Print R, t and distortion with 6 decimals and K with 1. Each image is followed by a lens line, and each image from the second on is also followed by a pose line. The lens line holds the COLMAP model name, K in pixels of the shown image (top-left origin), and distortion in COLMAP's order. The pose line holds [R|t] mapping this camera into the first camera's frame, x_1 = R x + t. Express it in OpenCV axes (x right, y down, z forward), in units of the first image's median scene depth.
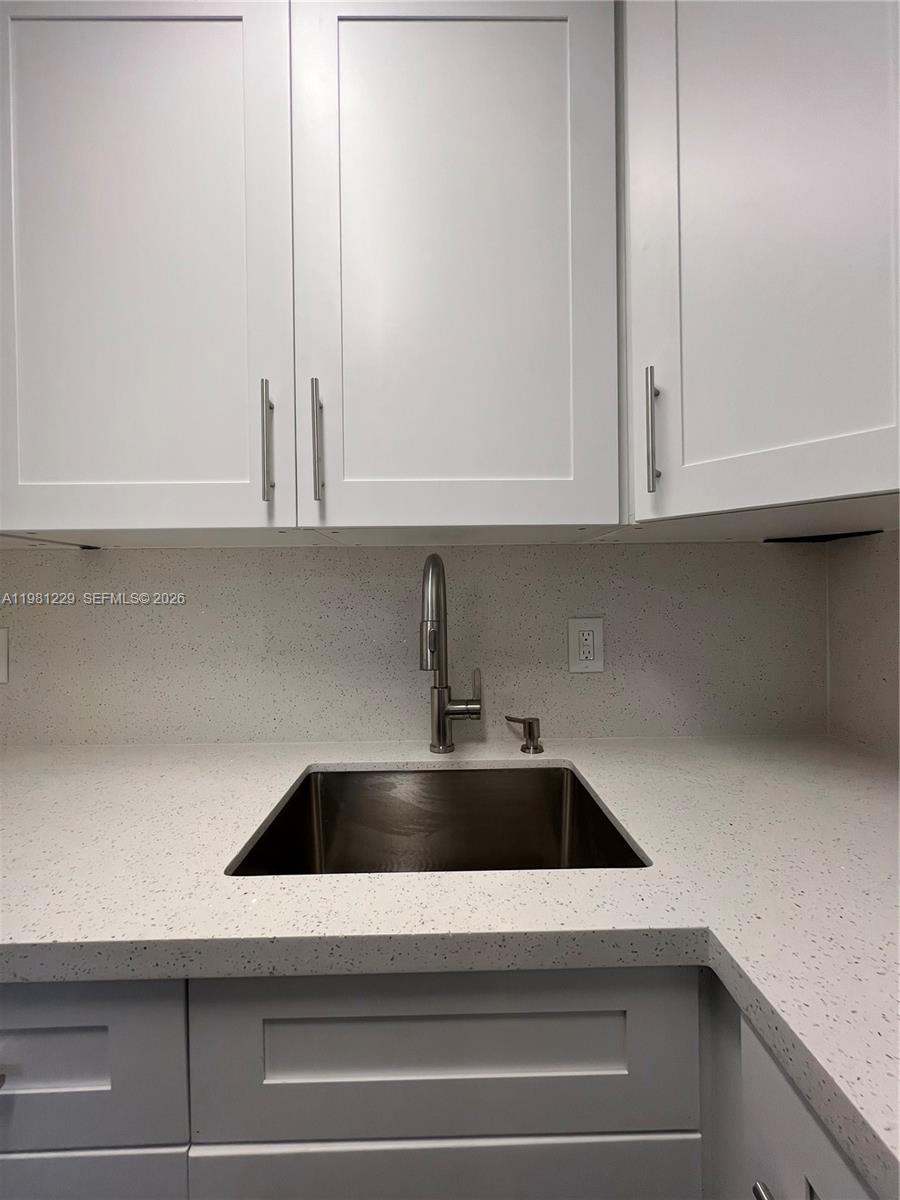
lens RADIAL K [[480.3, 0, 444.4], [0, 480.3, 599.0], [0, 0, 1]] dist [-0.007158, 0.000243]
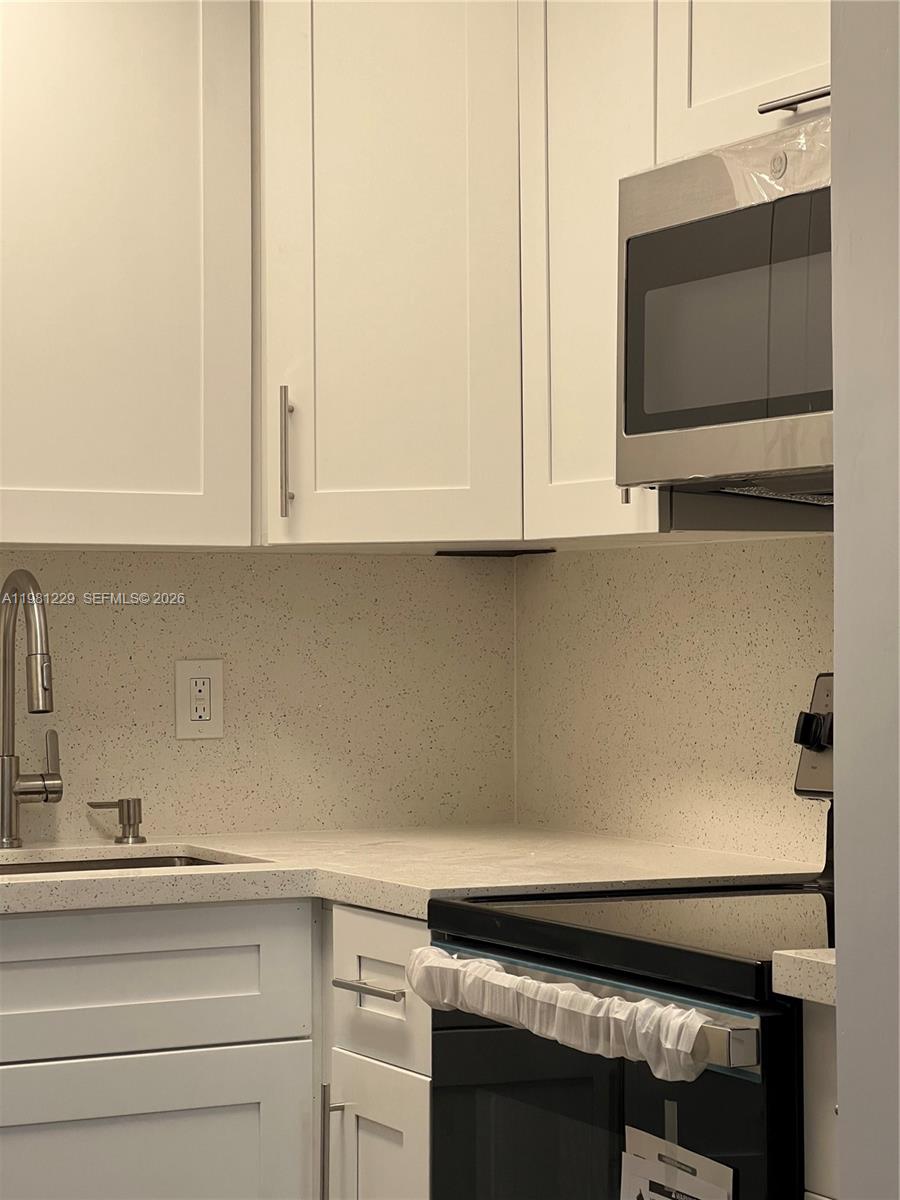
lens RADIAL K [[2692.8, 0, 447.8], [0, 2692.8, 594.9], [0, 0, 1]] dist [0.198112, 0.000000]
pose [[0.900728, 0.015707, 0.434100, -1.443104], [-0.004191, 0.999614, -0.027473, 0.068888], [-0.434364, 0.022926, 0.900446, -3.576654]]
